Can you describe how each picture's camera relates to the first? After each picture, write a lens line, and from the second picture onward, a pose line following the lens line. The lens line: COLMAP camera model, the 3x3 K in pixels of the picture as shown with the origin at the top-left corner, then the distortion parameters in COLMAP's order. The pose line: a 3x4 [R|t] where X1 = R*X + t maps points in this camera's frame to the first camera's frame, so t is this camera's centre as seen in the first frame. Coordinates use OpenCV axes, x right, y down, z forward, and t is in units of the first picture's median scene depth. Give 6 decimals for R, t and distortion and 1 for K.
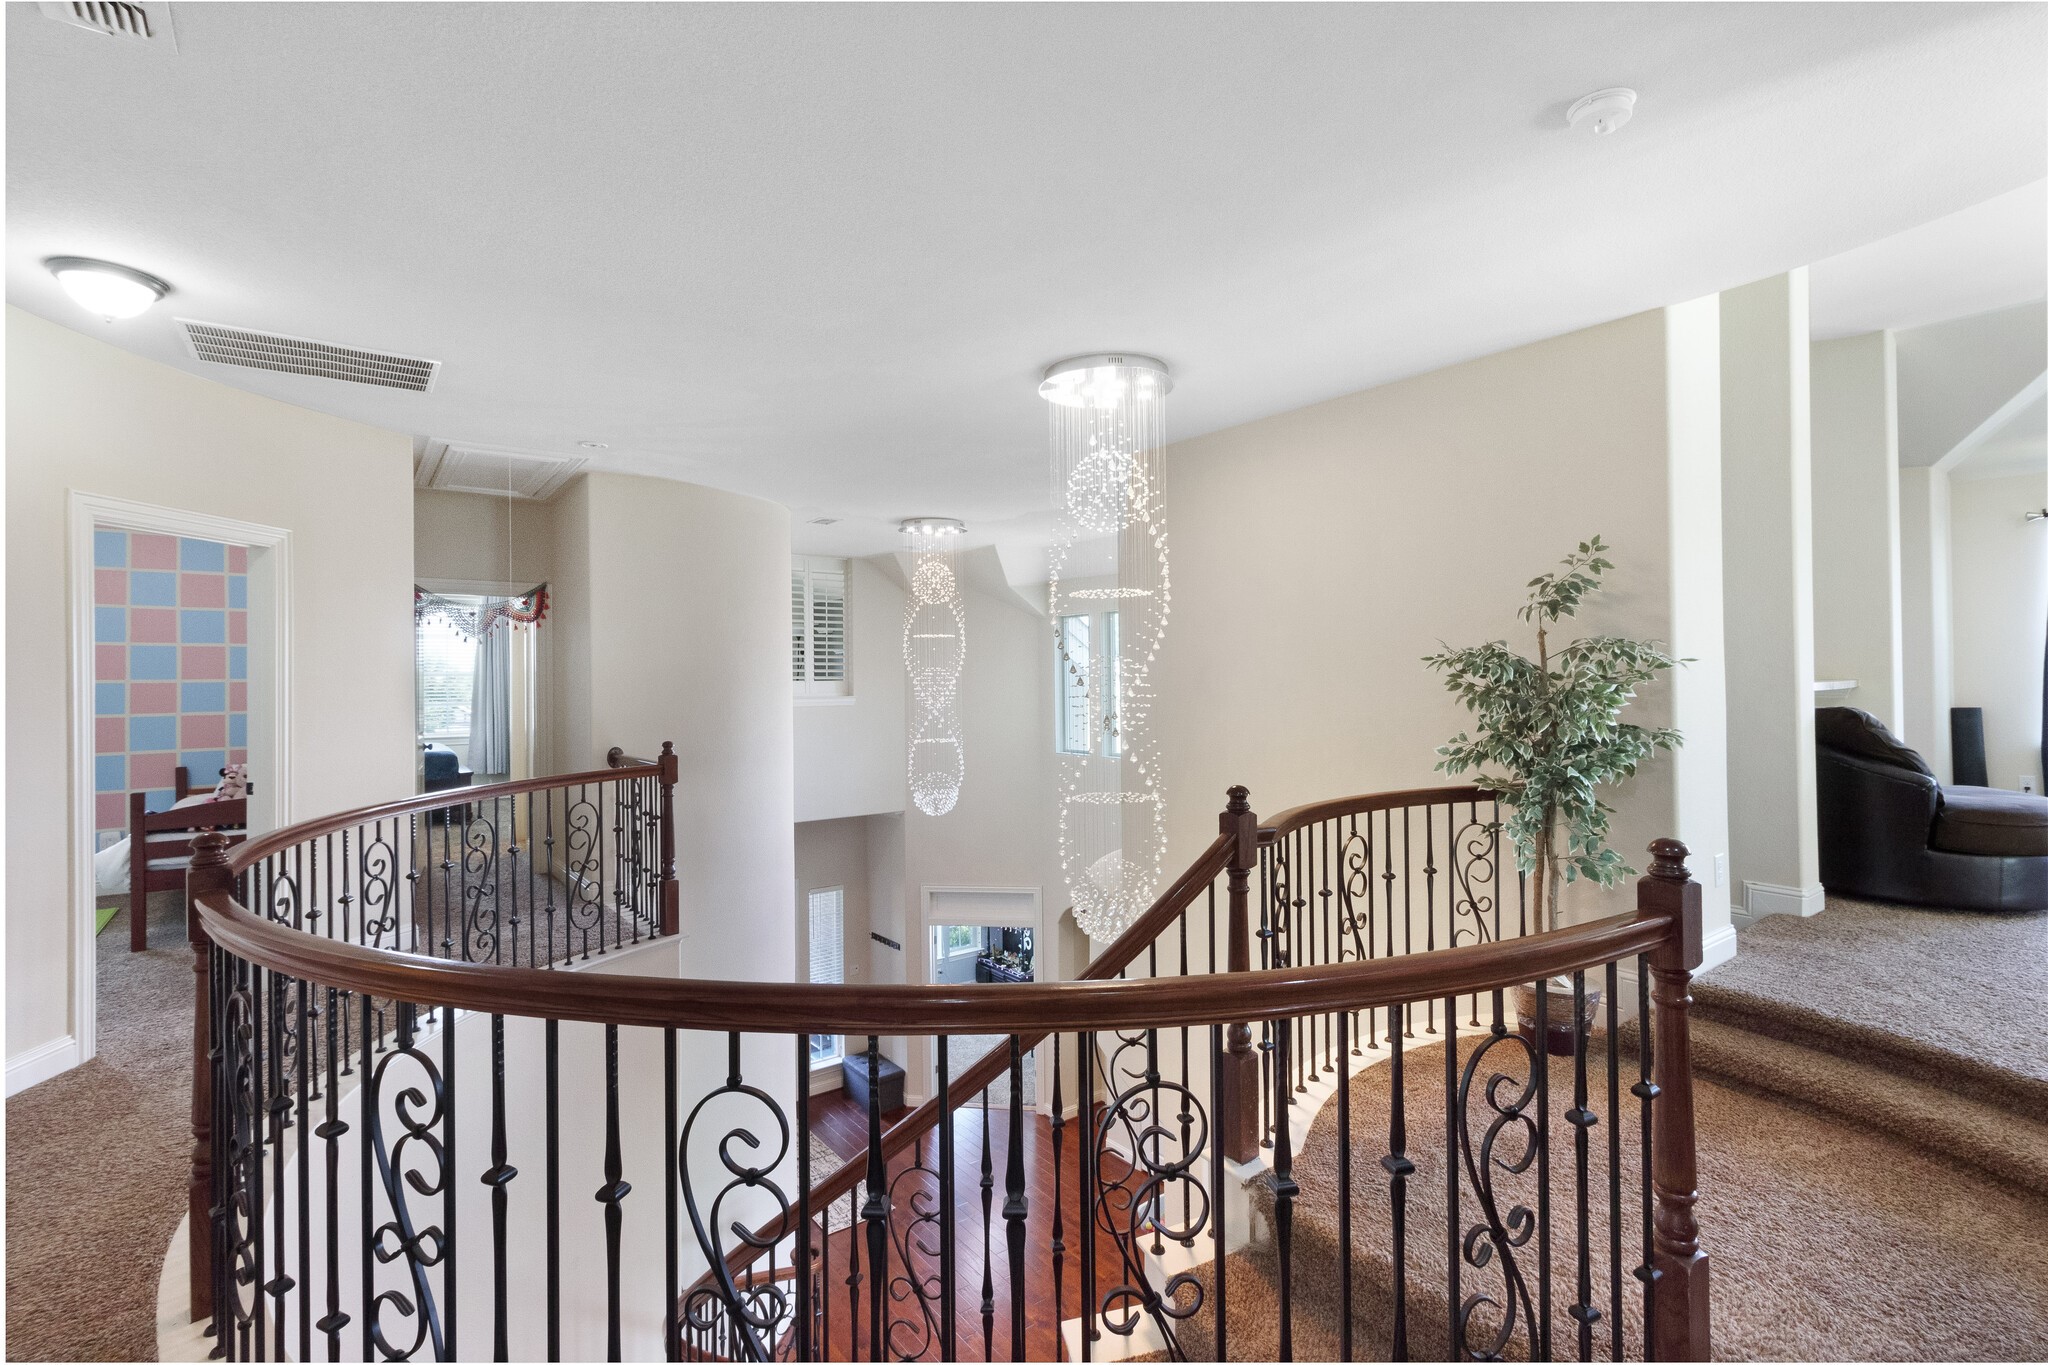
lens RADIAL K [[955.1, 0, 1032.2], [0, 955.1, 690.8], [0, 0, 1]] dist [0.005330, 0.000241]
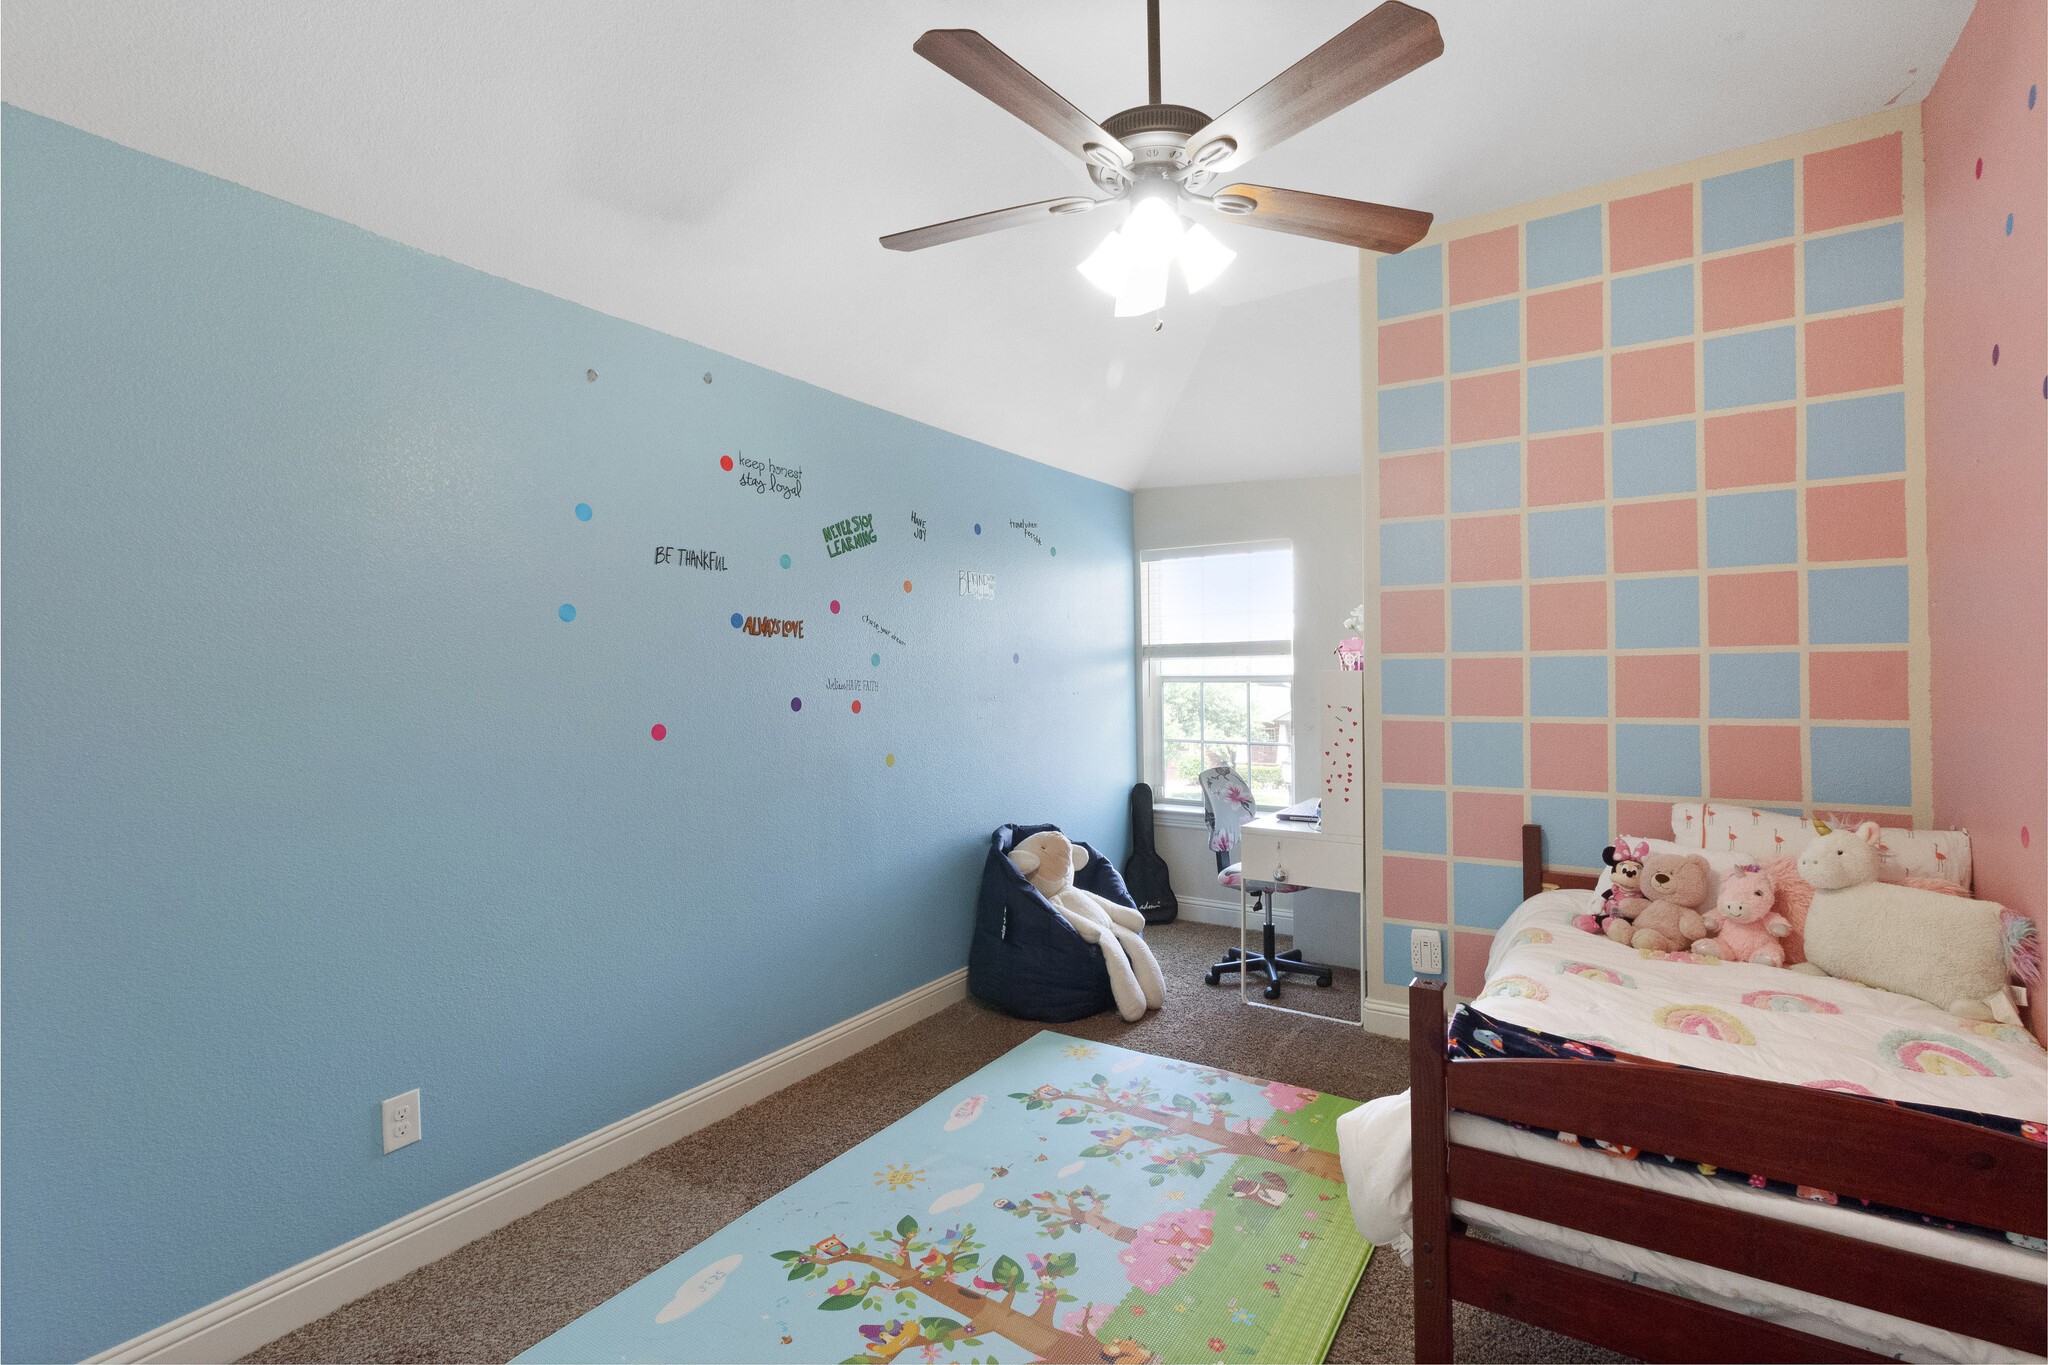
lens RADIAL K [[955.1, 0, 1032.2], [0, 955.1, 690.8], [0, 0, 1]] dist [0.005330, 0.000241]
pose [[0.359595, 0.001546, -0.933107, -0.522616], [0.007282, 0.999964, 0.004464, 0.002786], [0.933080, -0.008400, 0.359570, 0.585790]]
